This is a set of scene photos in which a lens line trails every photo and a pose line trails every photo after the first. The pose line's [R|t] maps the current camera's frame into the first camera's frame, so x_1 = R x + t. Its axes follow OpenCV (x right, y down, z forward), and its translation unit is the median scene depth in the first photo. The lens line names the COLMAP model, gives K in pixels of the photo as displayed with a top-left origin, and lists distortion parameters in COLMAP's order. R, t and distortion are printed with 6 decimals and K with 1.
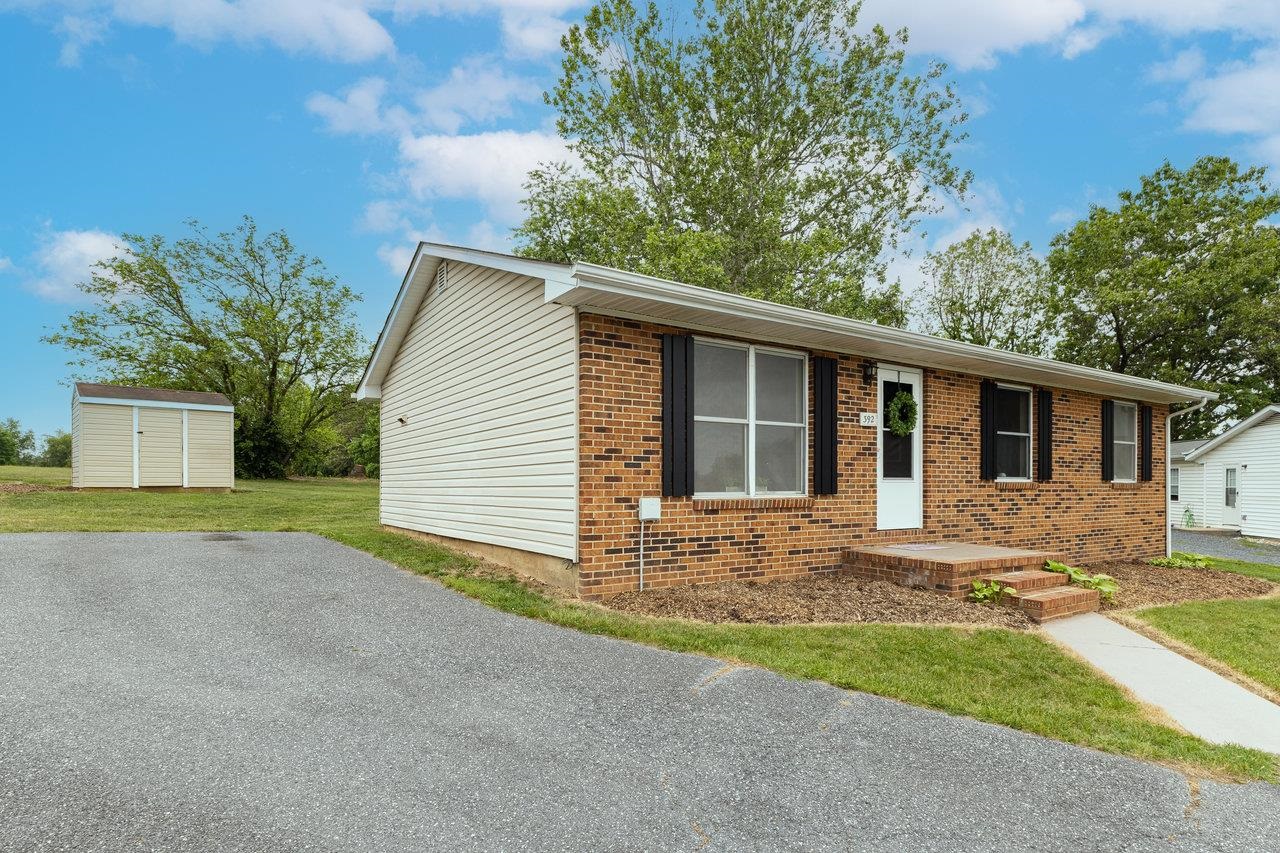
lens RADIAL K [[686.9, 0, 663.2], [0, 686.9, 483.1], [0, 0, 1]] dist [0.005014, -0.002905]
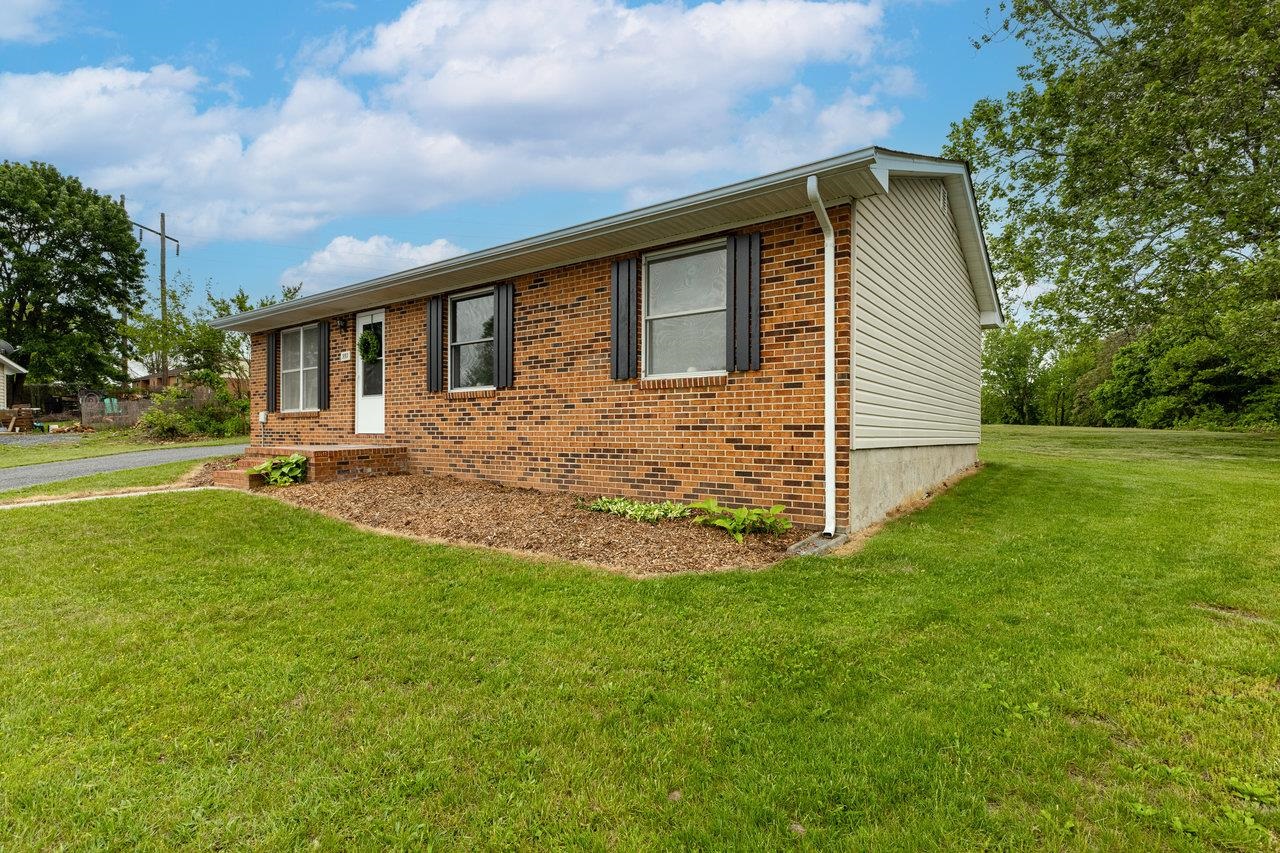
lens RADIAL K [[619.1, 0, 641.4], [0, 619.1, 434.7], [0, 0, 1]] dist [0.009585, -0.001321]
pose [[0.334721, -0.002078, -0.942315, 1.564797], [0.000160, 0.999998, -0.002148, 0.068095], [0.942317, 0.000569, 0.334720, 1.036352]]
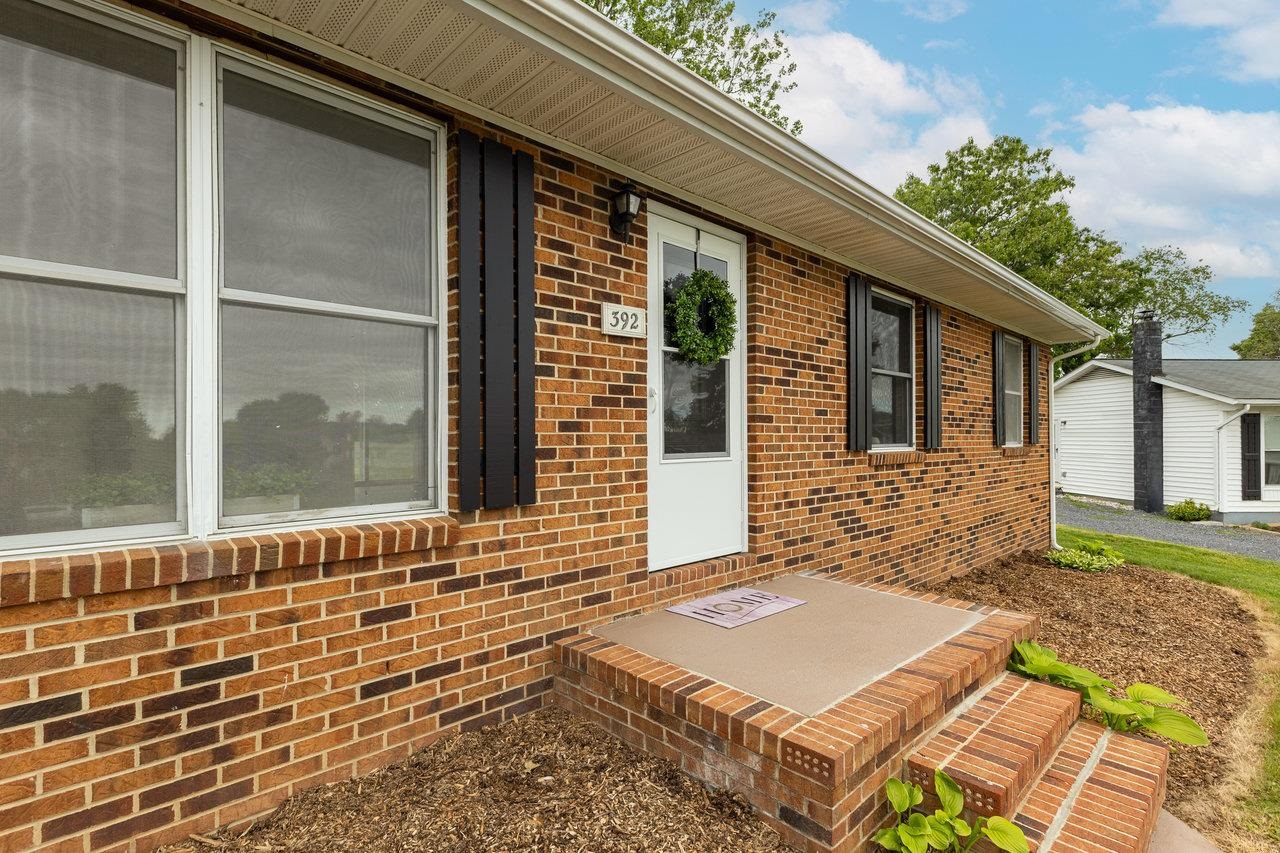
lens RADIAL K [[619.1, 0, 641.4], [0, 619.1, 434.7], [0, 0, 1]] dist [0.009585, -0.001321]
pose [[0.984020, -0.004131, 0.178010, 0.216693], [0.004540, 0.999988, -0.001889, -0.018880], [-0.178000, 0.002667, 0.984027, 0.557593]]
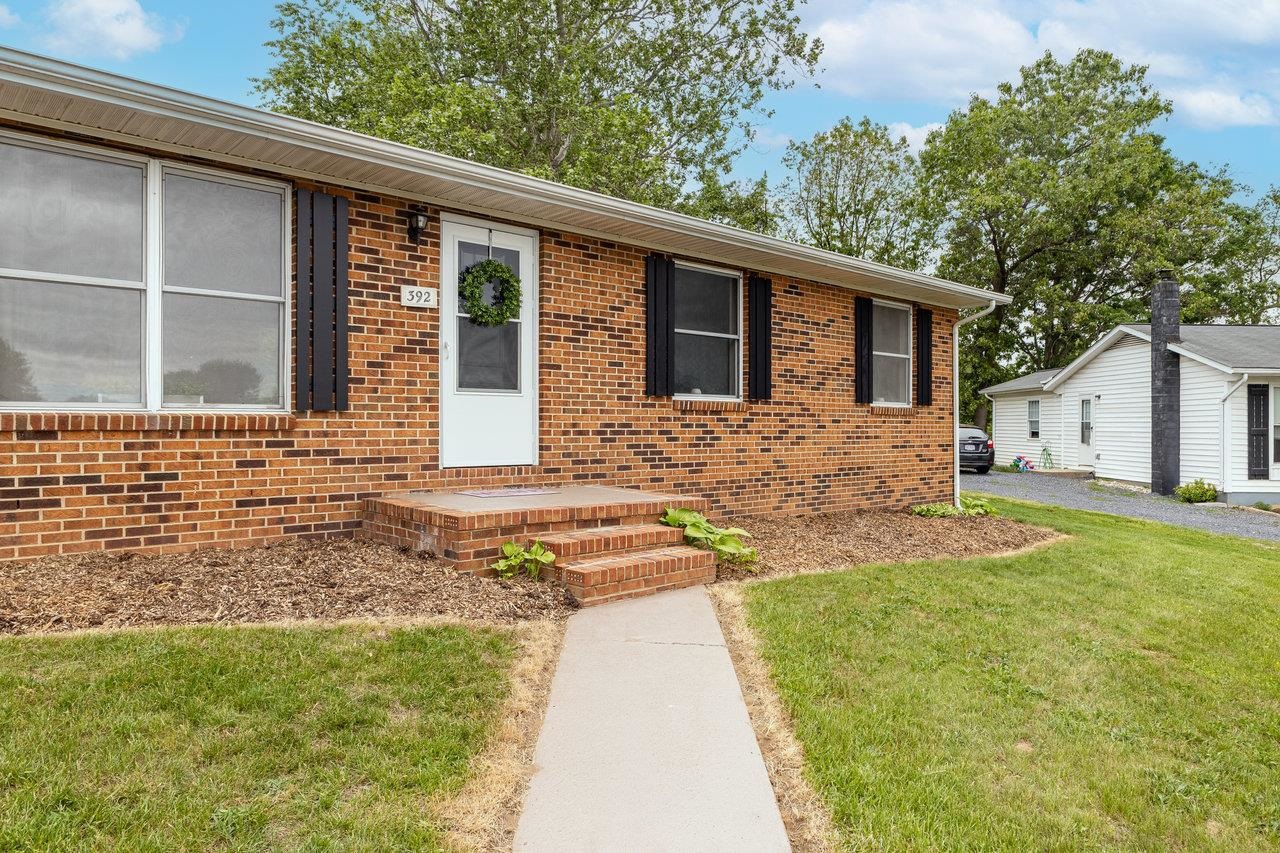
lens RADIAL K [[832.9, 0, 675.9], [0, 832.9, 422.9], [0, 0, 1]] dist [-0.005734, 0.003246]
pose [[0.985514, 0.000128, 0.169592, 0.364811], [0.000216, 0.999998, -0.002009, 0.025473], [-0.169592, 0.002016, 0.985512, 0.165659]]
